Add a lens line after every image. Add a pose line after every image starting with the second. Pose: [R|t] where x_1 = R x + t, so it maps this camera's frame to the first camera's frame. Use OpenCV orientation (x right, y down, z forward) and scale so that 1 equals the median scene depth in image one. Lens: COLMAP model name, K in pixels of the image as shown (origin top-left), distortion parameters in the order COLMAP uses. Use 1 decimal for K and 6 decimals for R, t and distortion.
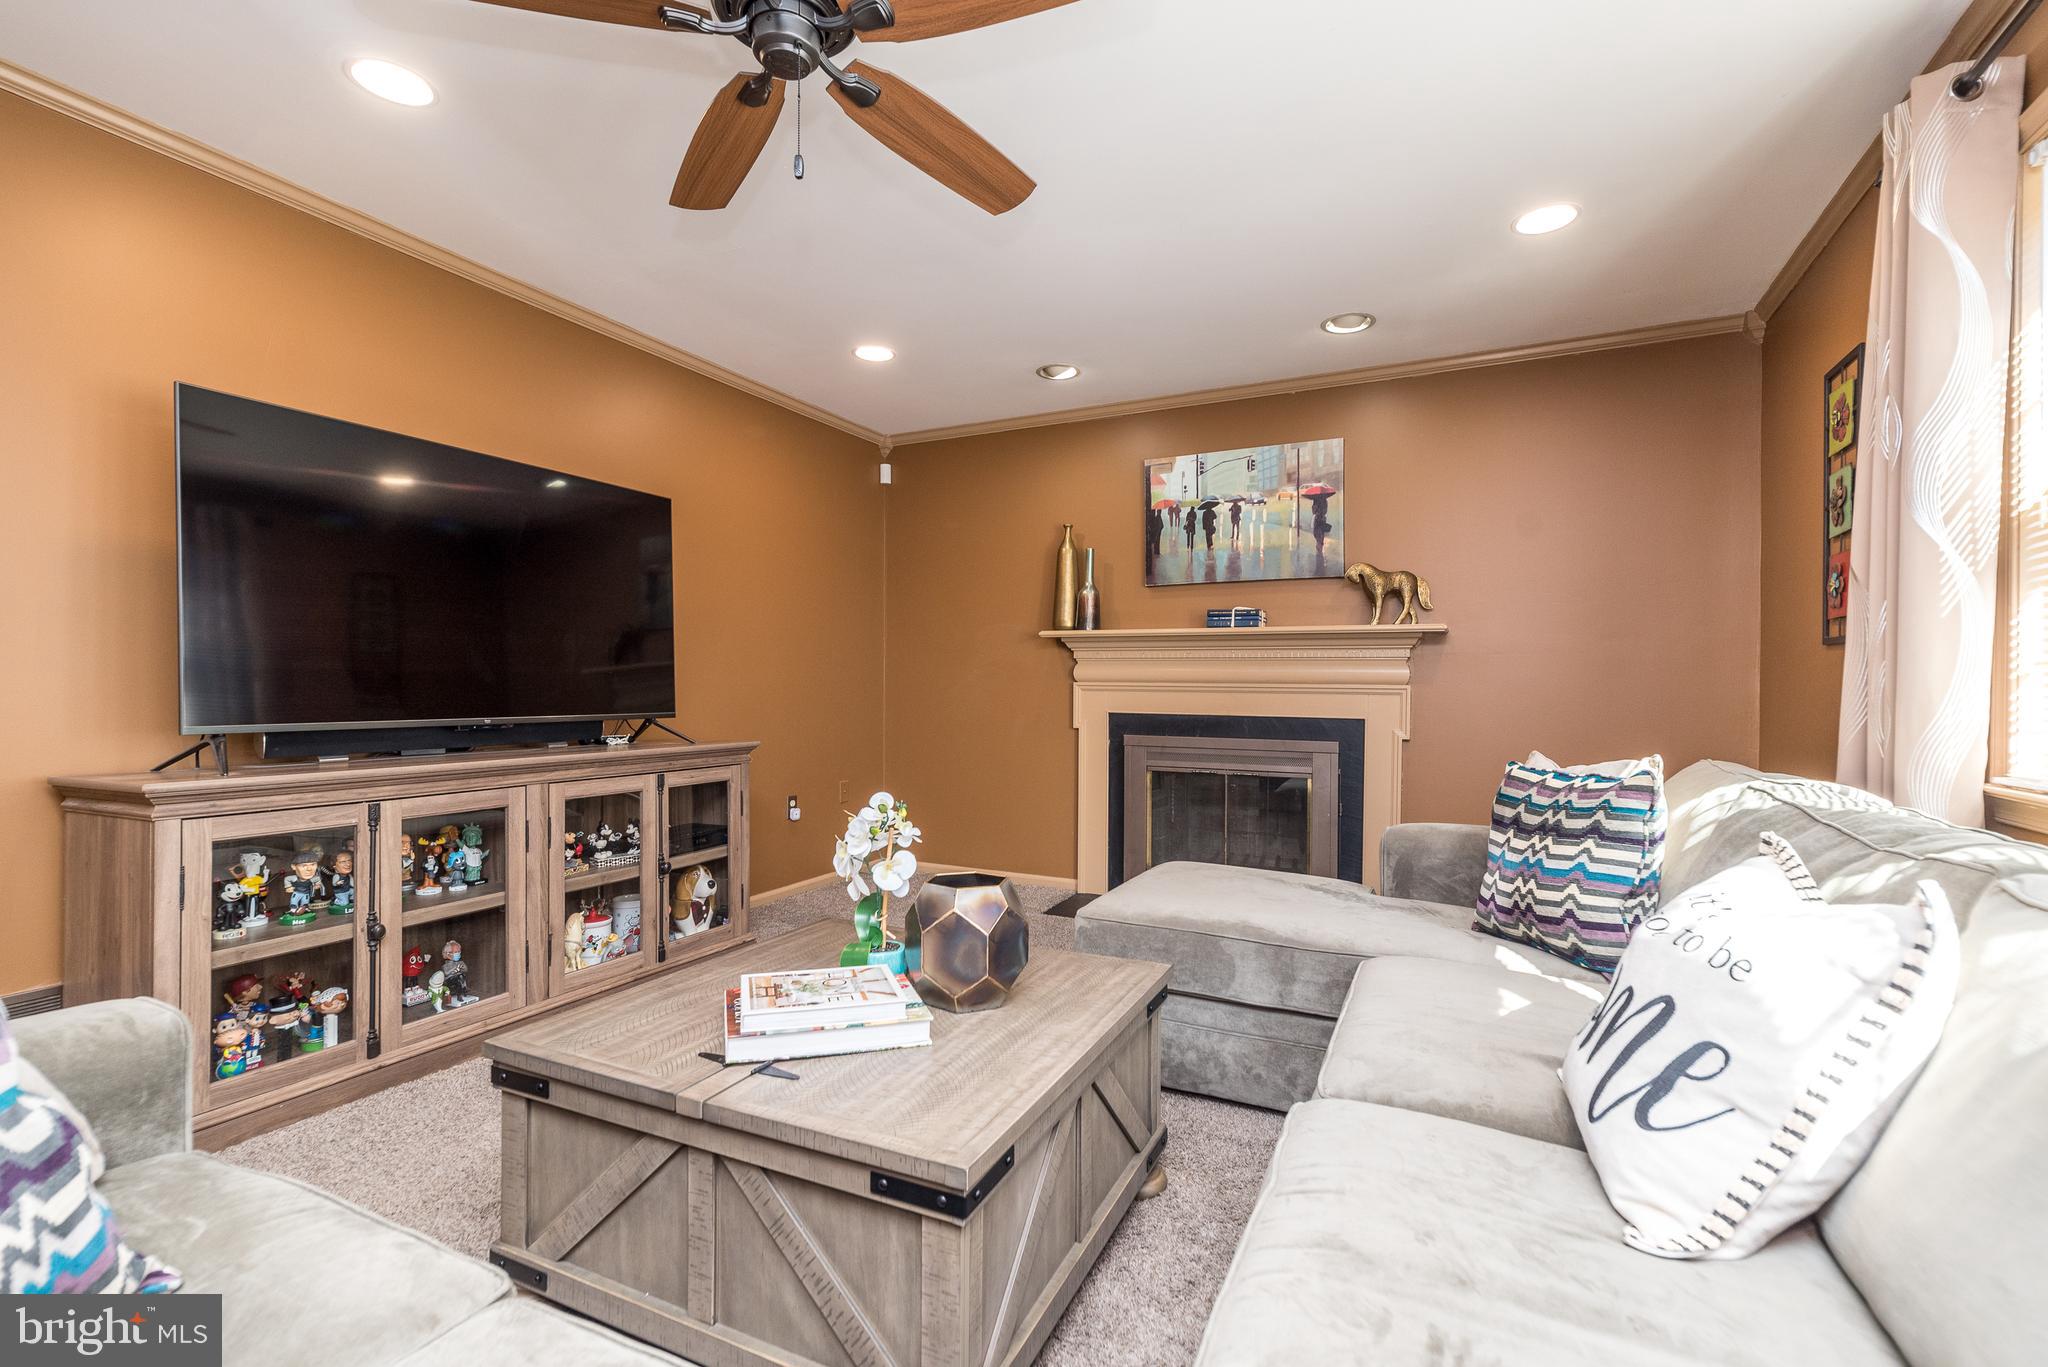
lens RADIAL K [[882.5, 0, 1036.4], [0, 882.5, 691.9], [0, 0, 1]] dist [0.007233, 0.000158]
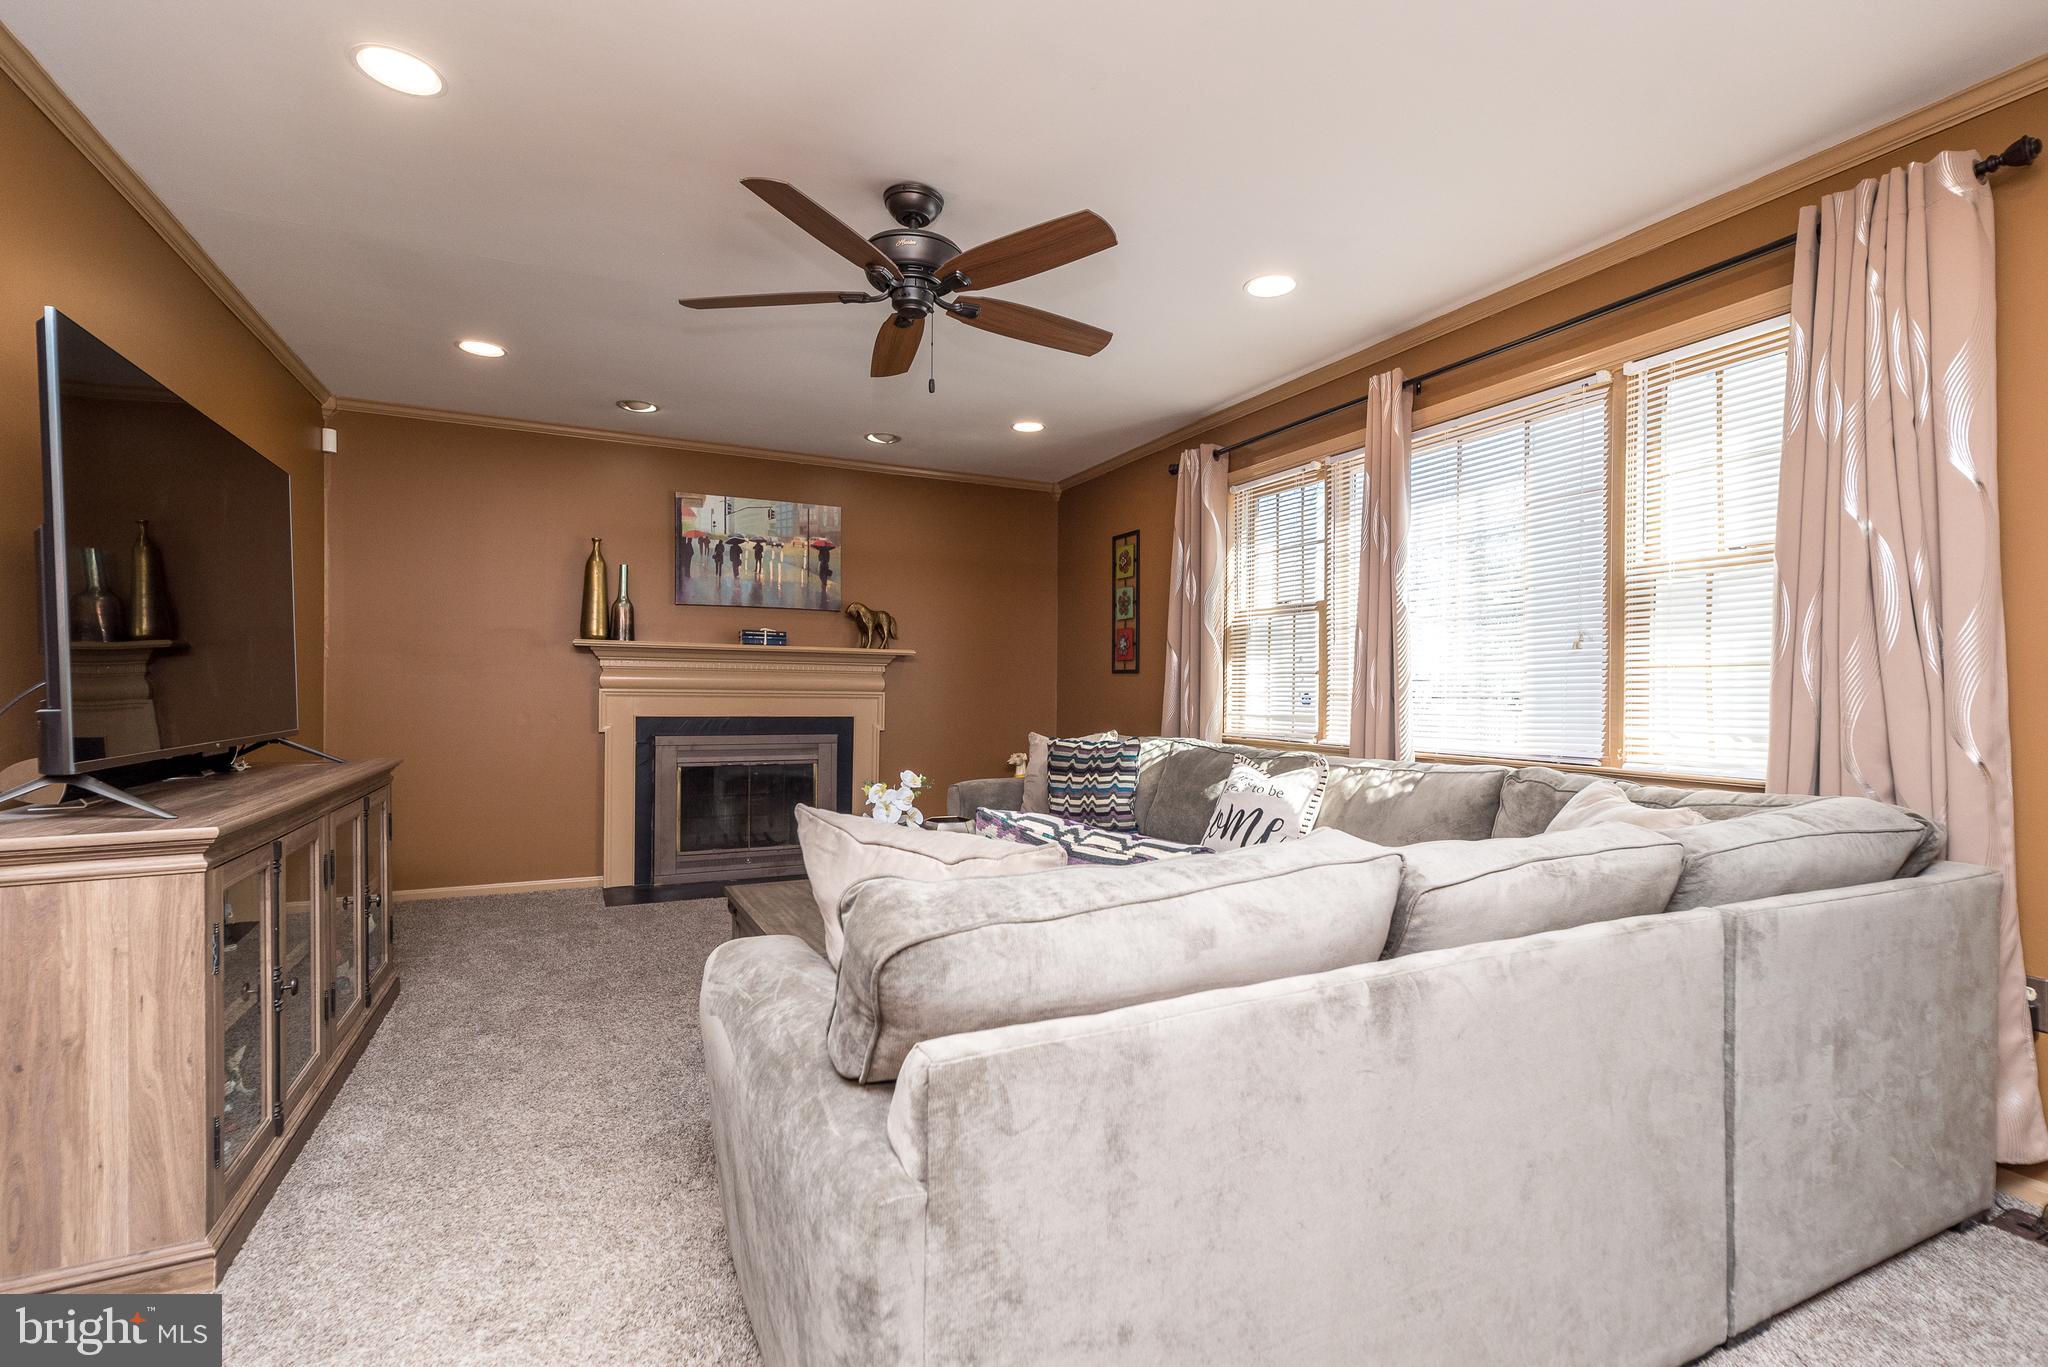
lens RADIAL K [[900.0, 0, 1007.8], [0, 900.0, 688.3], [0, 0, 1]] dist [-0.001110, 0.000000]
pose [[0.634870, -0.000019, 0.772619, -0.728170], [-0.000218, 1.000000, 0.000204, -0.017905], [-0.772619, -0.000299, 0.634870, -0.082436]]
